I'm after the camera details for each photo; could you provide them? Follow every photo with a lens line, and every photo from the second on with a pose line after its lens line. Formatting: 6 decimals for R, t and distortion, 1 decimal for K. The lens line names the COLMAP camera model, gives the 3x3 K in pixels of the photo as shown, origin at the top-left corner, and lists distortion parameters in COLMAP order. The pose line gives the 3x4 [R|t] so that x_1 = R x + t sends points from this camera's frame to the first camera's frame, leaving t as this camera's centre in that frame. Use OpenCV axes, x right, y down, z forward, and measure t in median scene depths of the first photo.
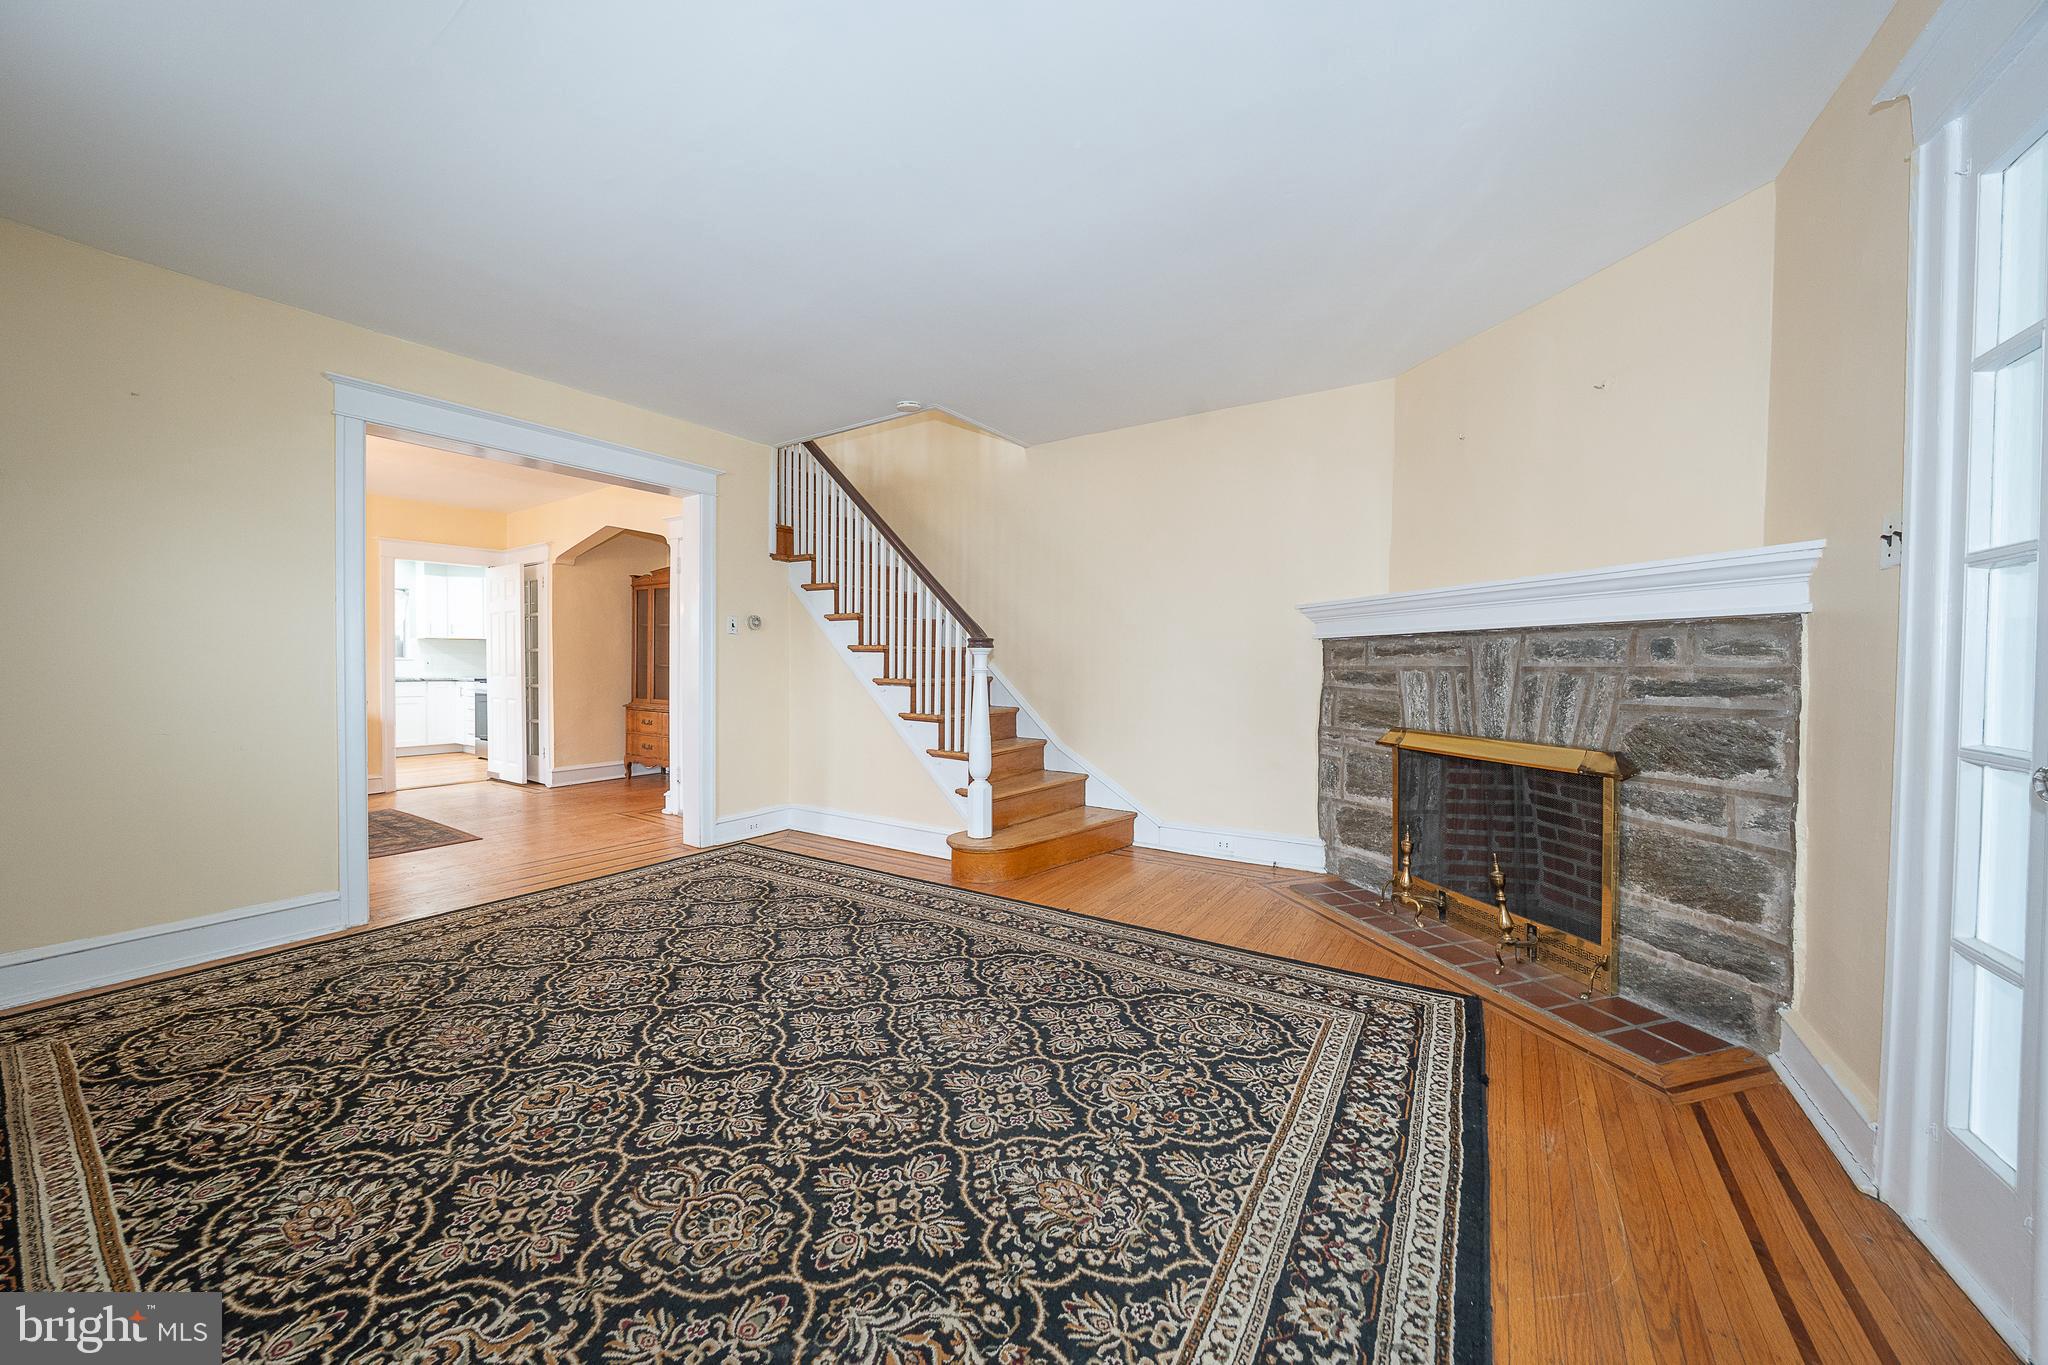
lens RADIAL K [[705.4, 0, 1021.4], [0, 705.4, 680.8], [0, 0, 1]] dist [-0.025521, 0.004703]
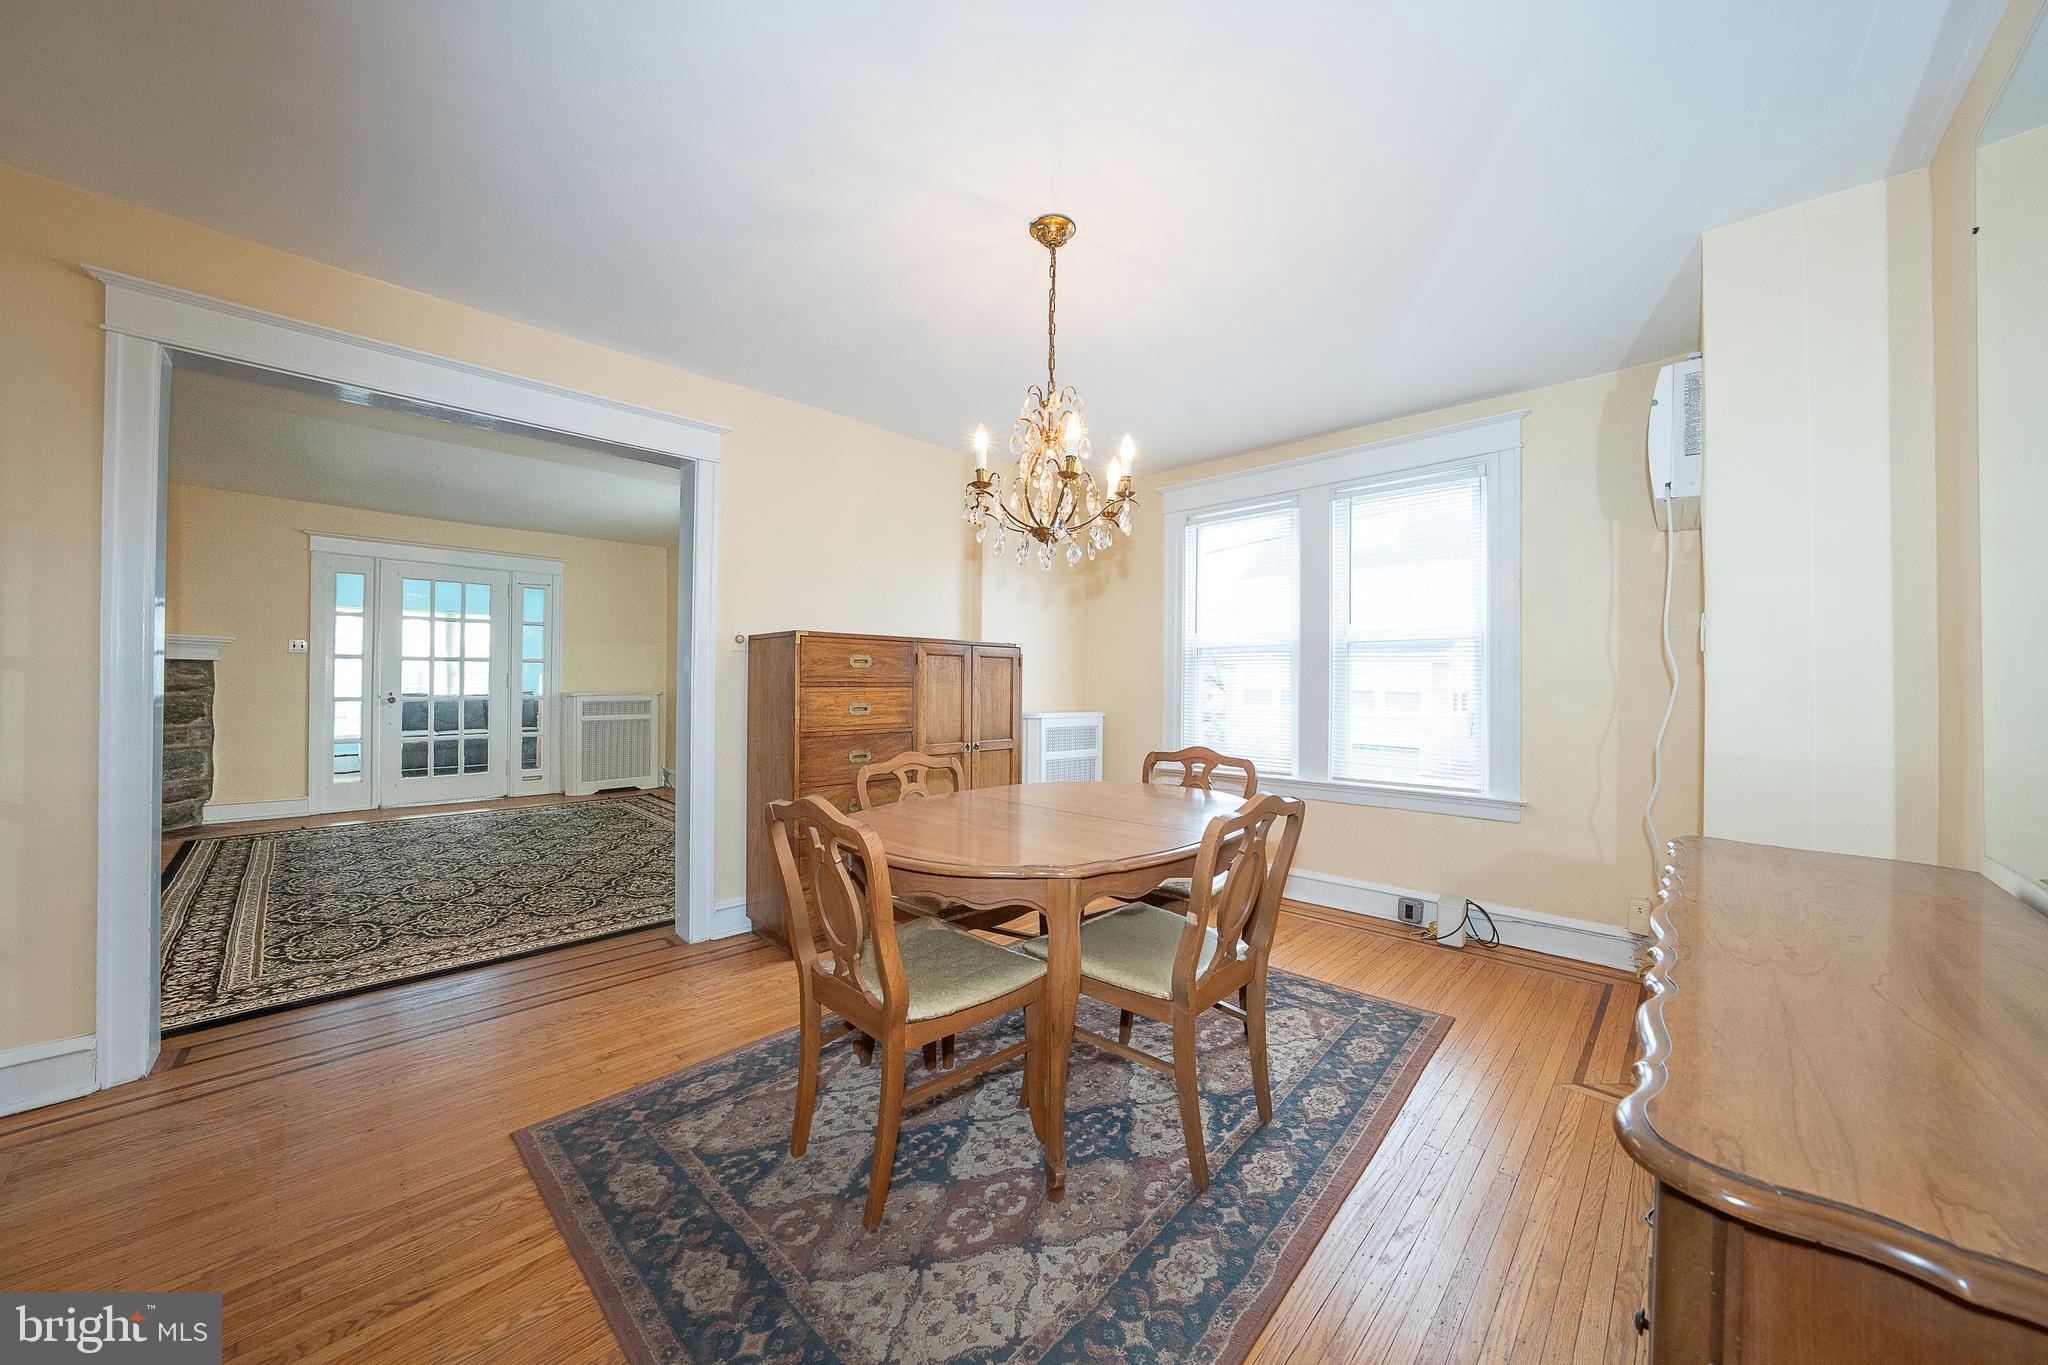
lens RADIAL K [[705.4, 0, 1021.9], [0, 705.4, 679.3], [0, 0, 1]] dist [-0.025521, 0.004703]
pose [[-0.981619, -0.016509, 0.190135, -1.422723], [-0.012905, 0.999713, 0.020174, -0.063820], [-0.190414, 0.017349, -0.981551, 1.662478]]
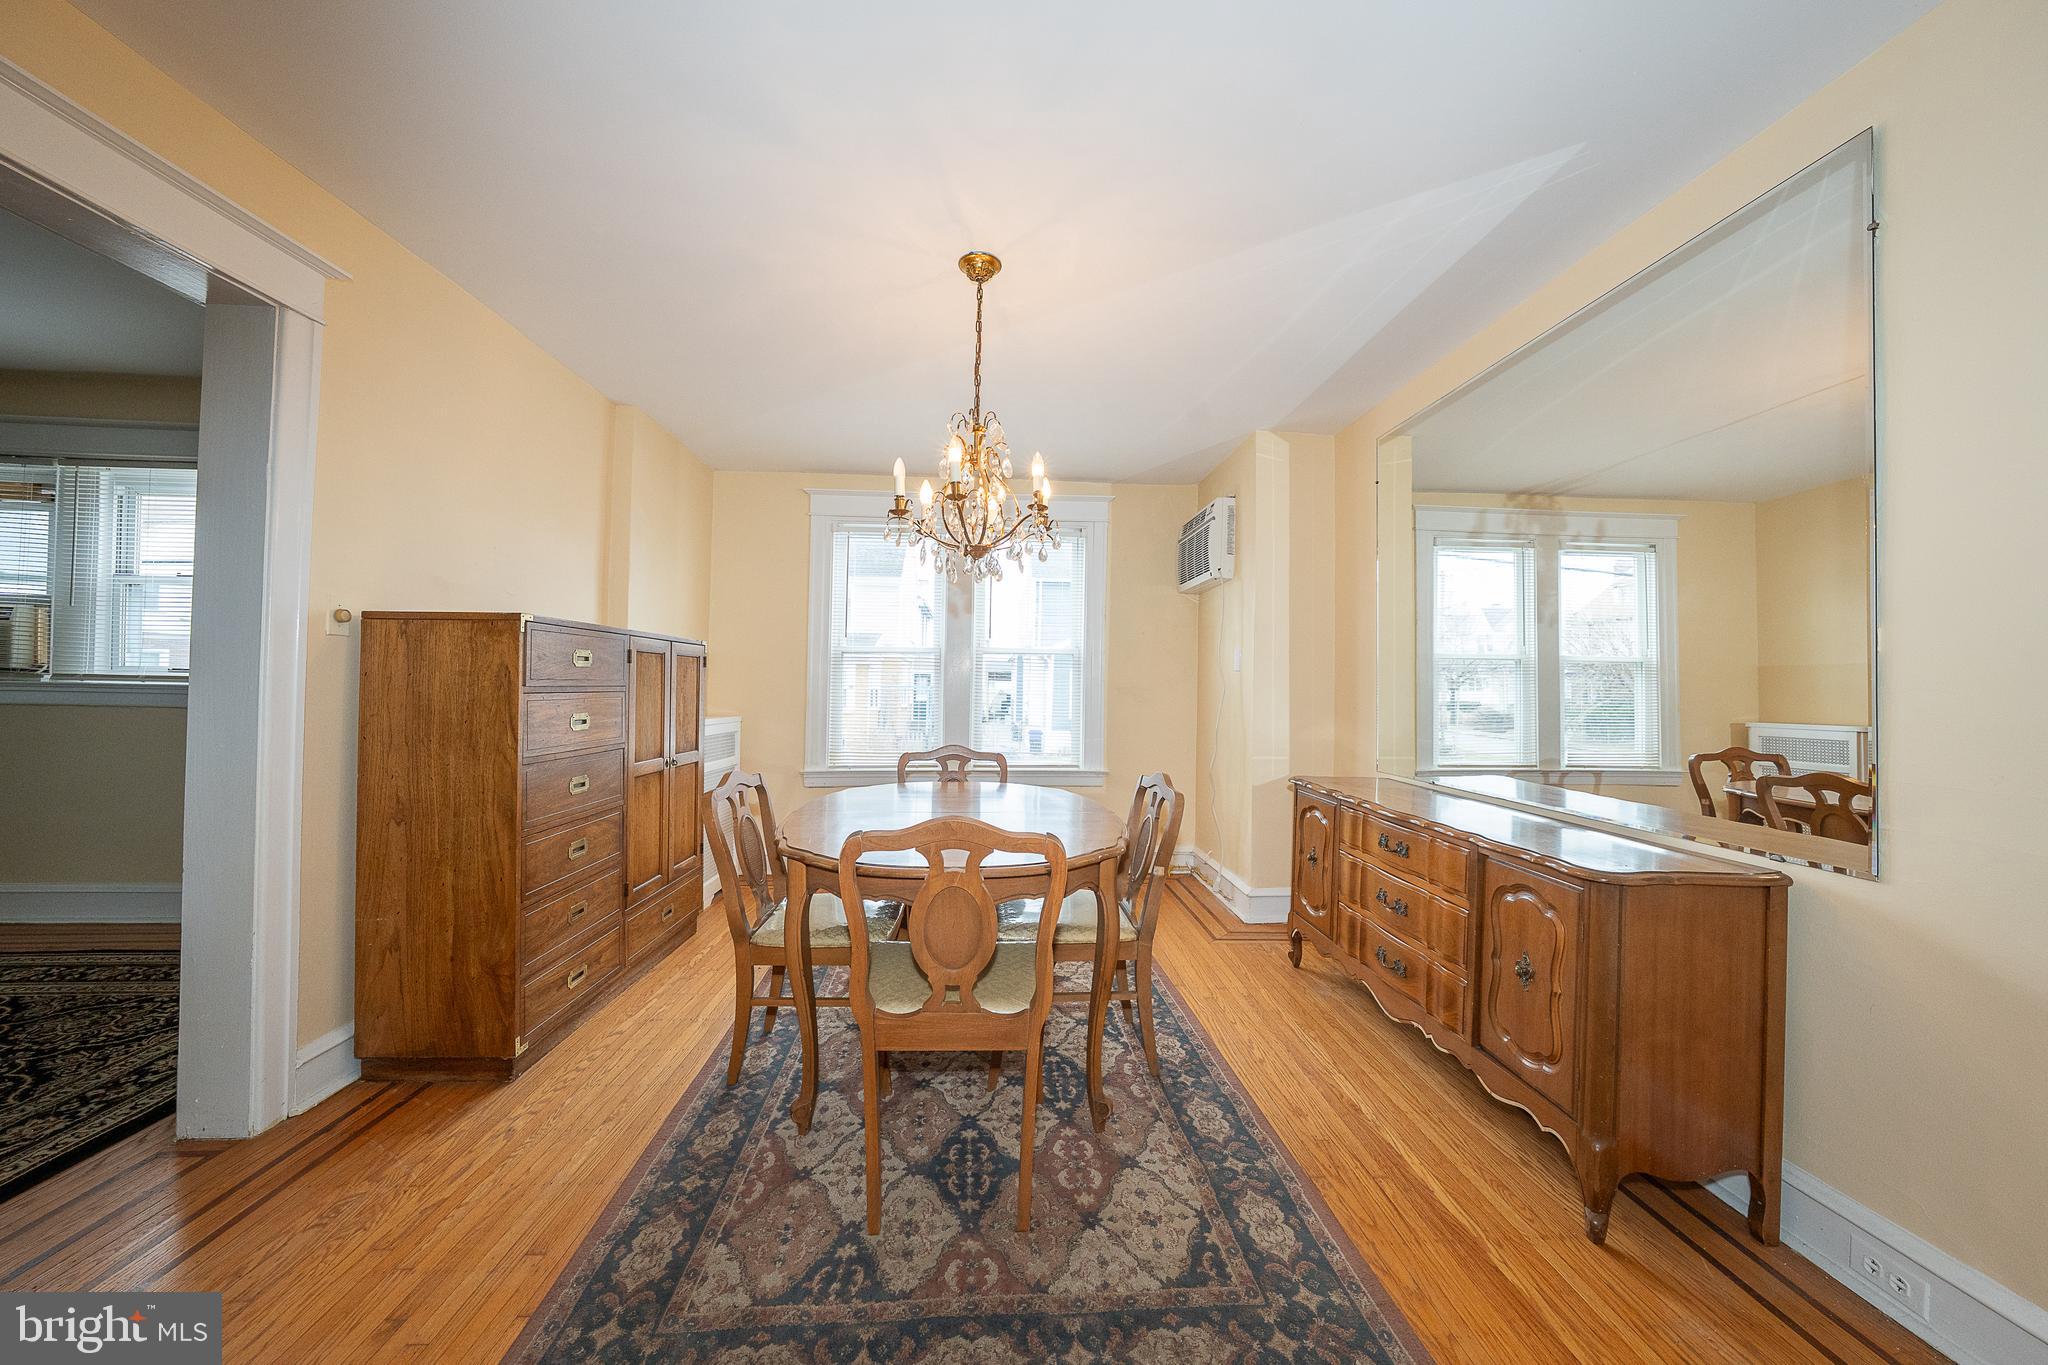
lens RADIAL K [[701.7, 0, 1026.5], [0, 701.7, 694.0], [0, 0, 1]] dist [-0.024924, 0.004418]
pose [[-0.803262, -0.017145, -0.595379, -1.002450], [-0.037610, 0.999051, 0.021974, -0.062891], [0.594438, 0.040043, -0.803144, 1.604896]]
